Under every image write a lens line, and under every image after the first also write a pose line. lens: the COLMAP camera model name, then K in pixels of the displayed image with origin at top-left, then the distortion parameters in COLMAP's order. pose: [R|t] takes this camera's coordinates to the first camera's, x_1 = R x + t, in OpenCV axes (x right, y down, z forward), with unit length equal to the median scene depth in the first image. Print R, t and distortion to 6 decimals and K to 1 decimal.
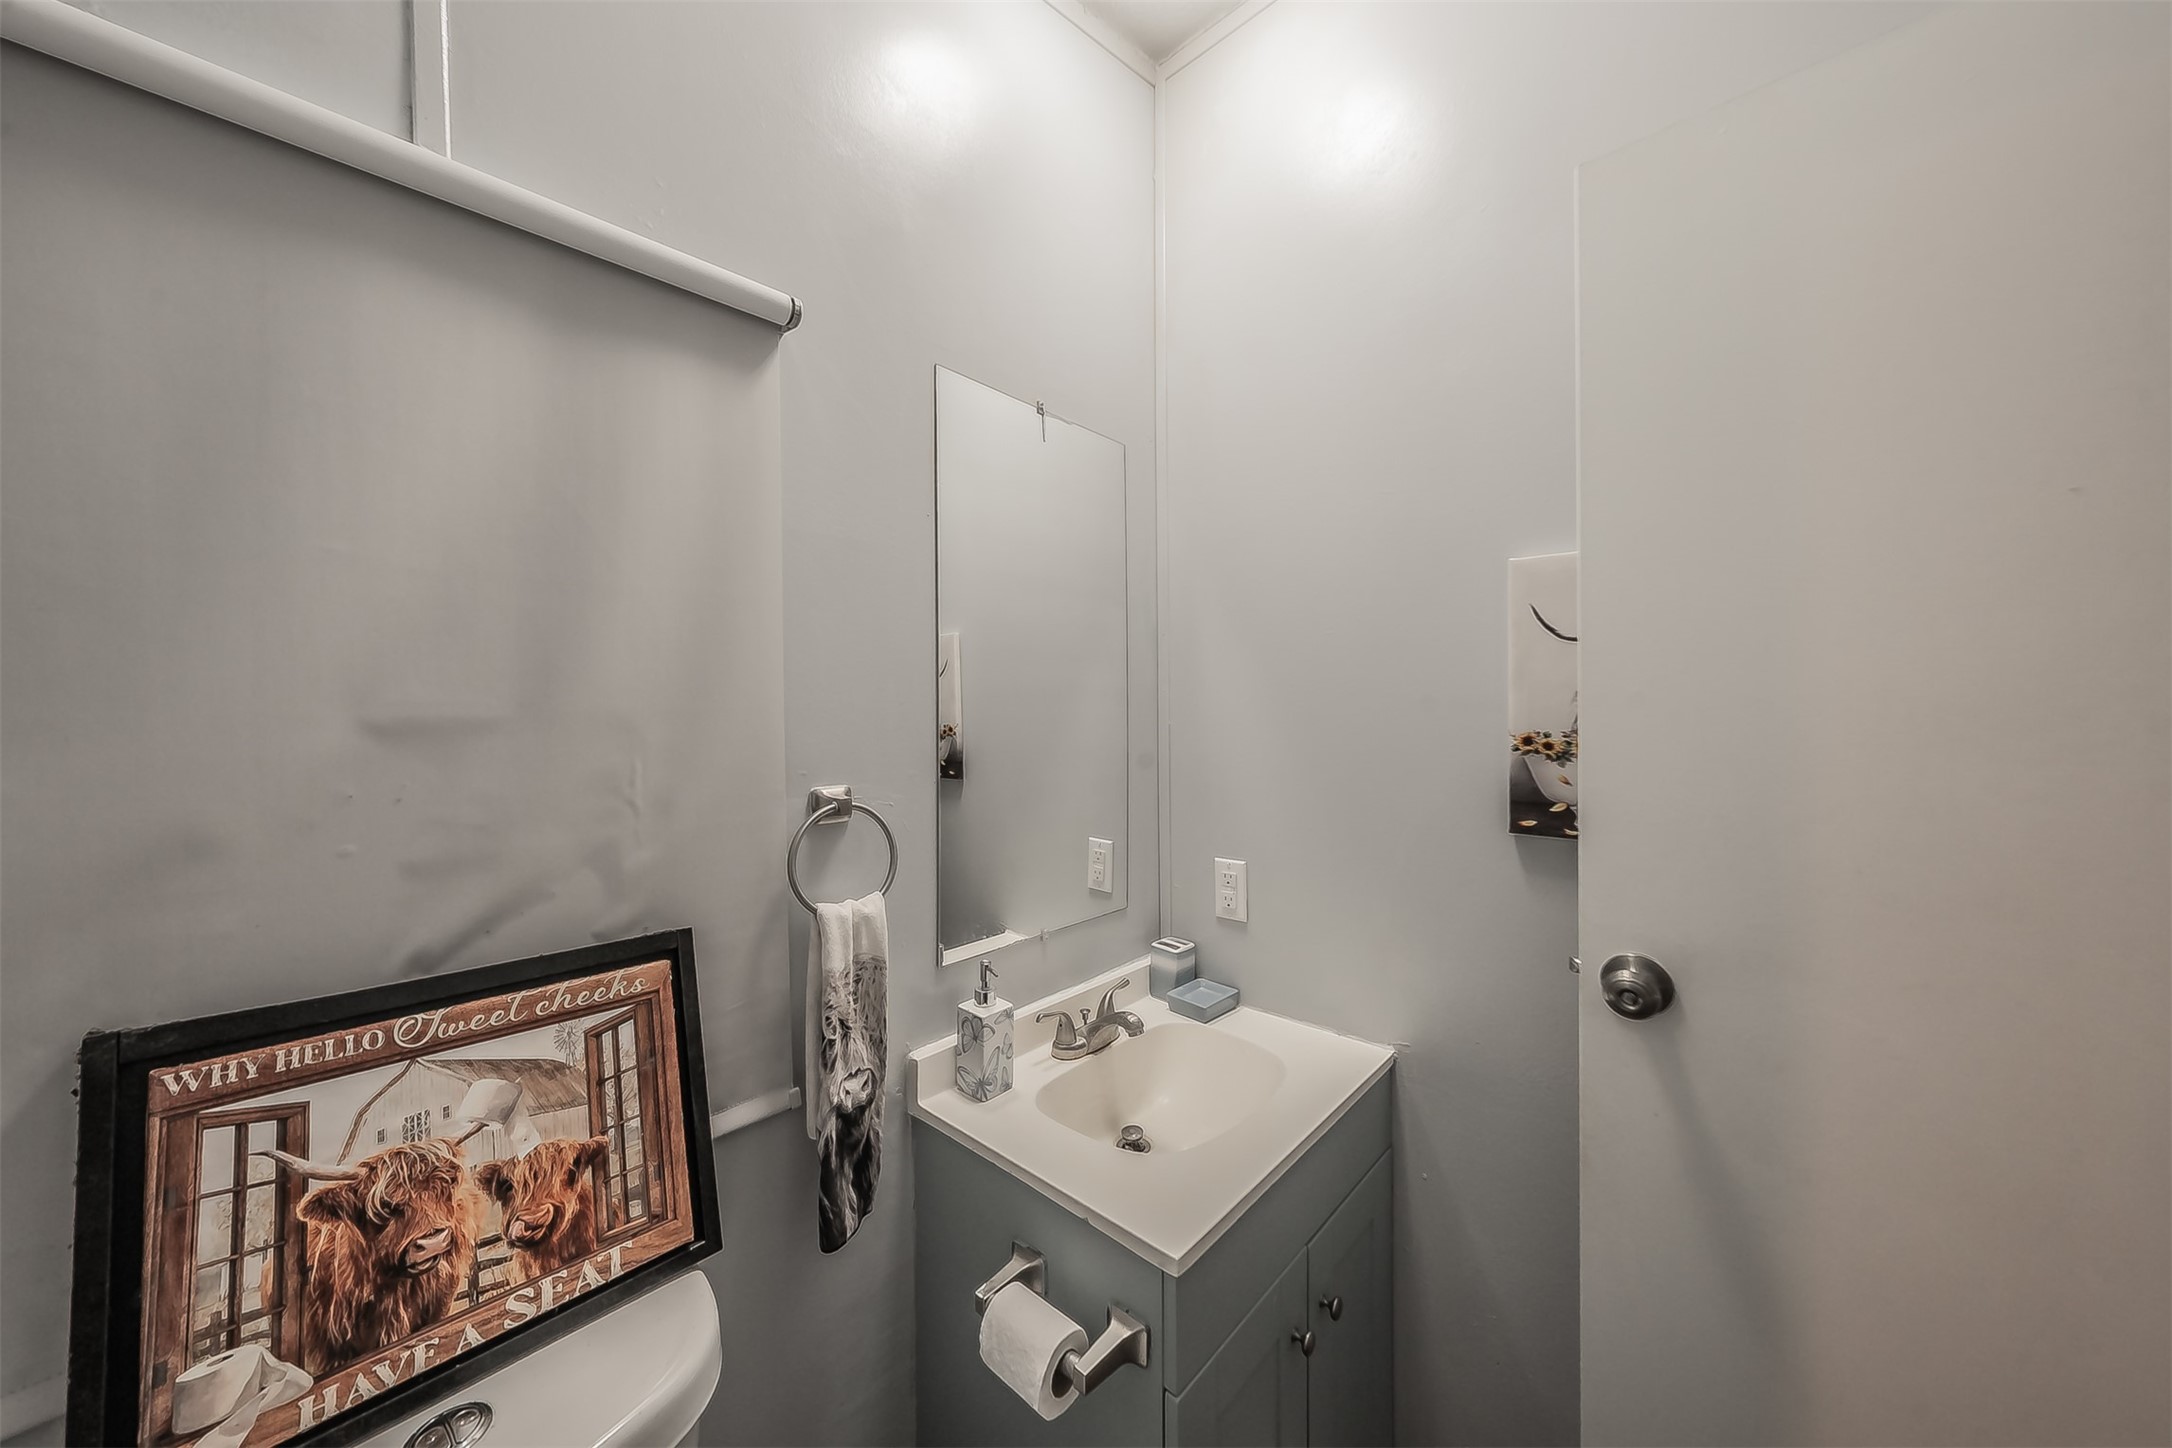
lens RADIAL K [[732.4, 0, 1085.0], [0, 732.4, 722.8], [0, 0, 1]] dist [-0.007403, 0.000176]
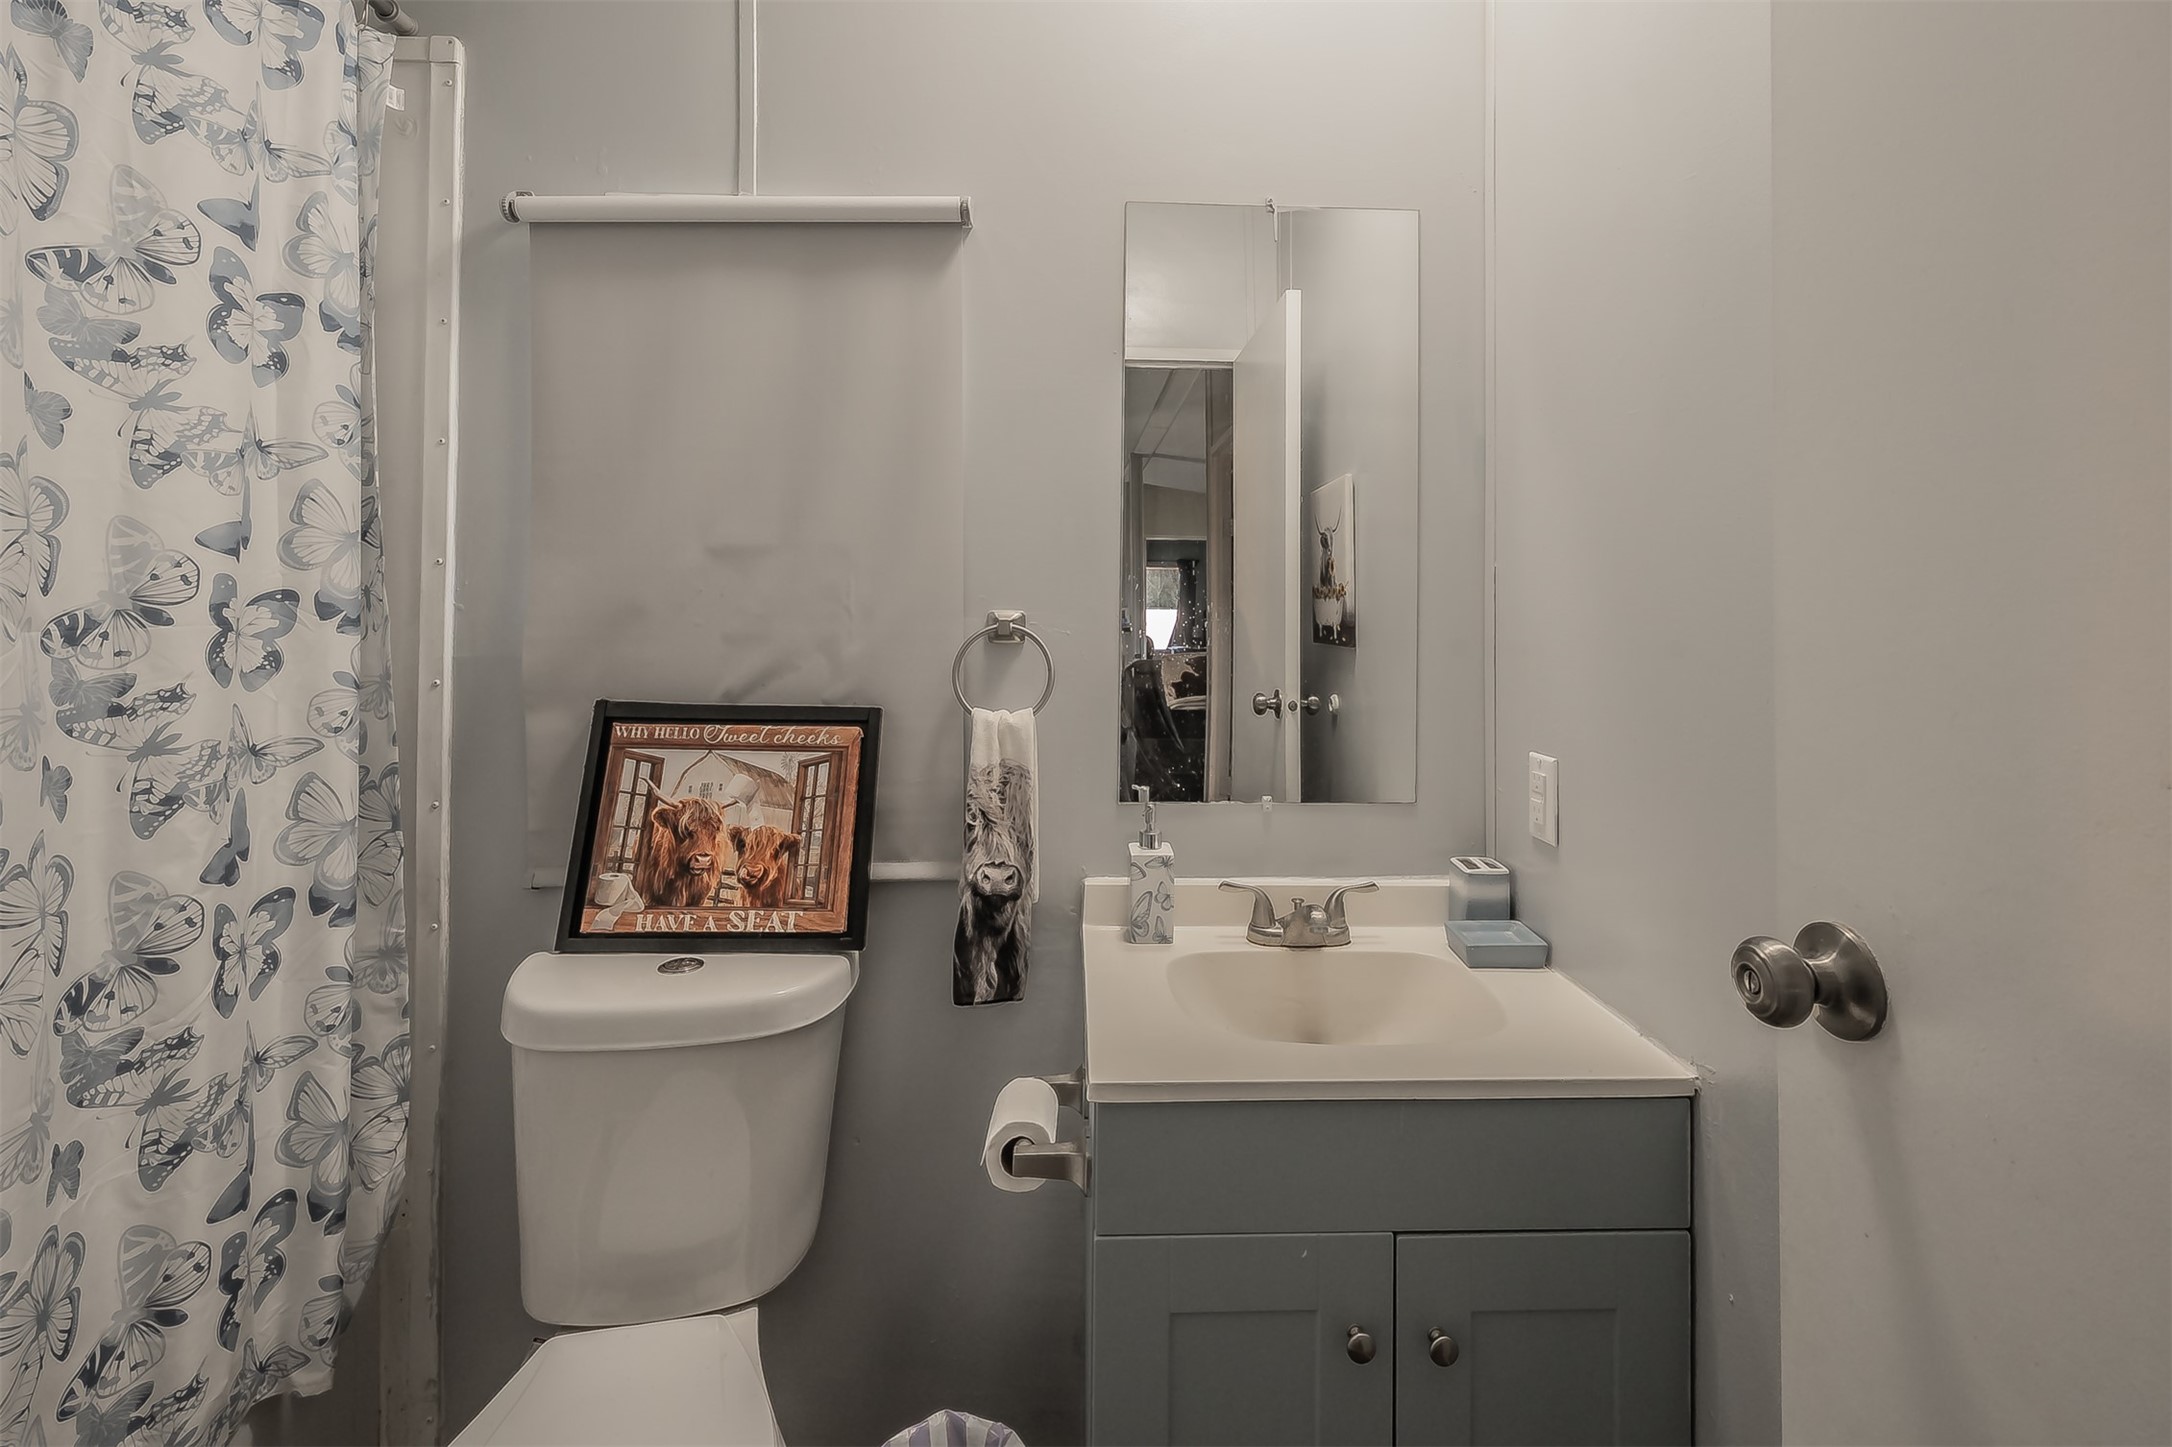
lens RADIAL K [[868.6, 0, 1044.5], [0, 868.6, 593.1], [0, 0, 1]] dist [-0.001076, -0.000410]
pose [[0.692838, 0.001810, -0.721091, 0.909589], [-0.020288, 0.999650, -0.016984, 0.111339], [0.720808, 0.026396, 0.692632, 0.154010]]
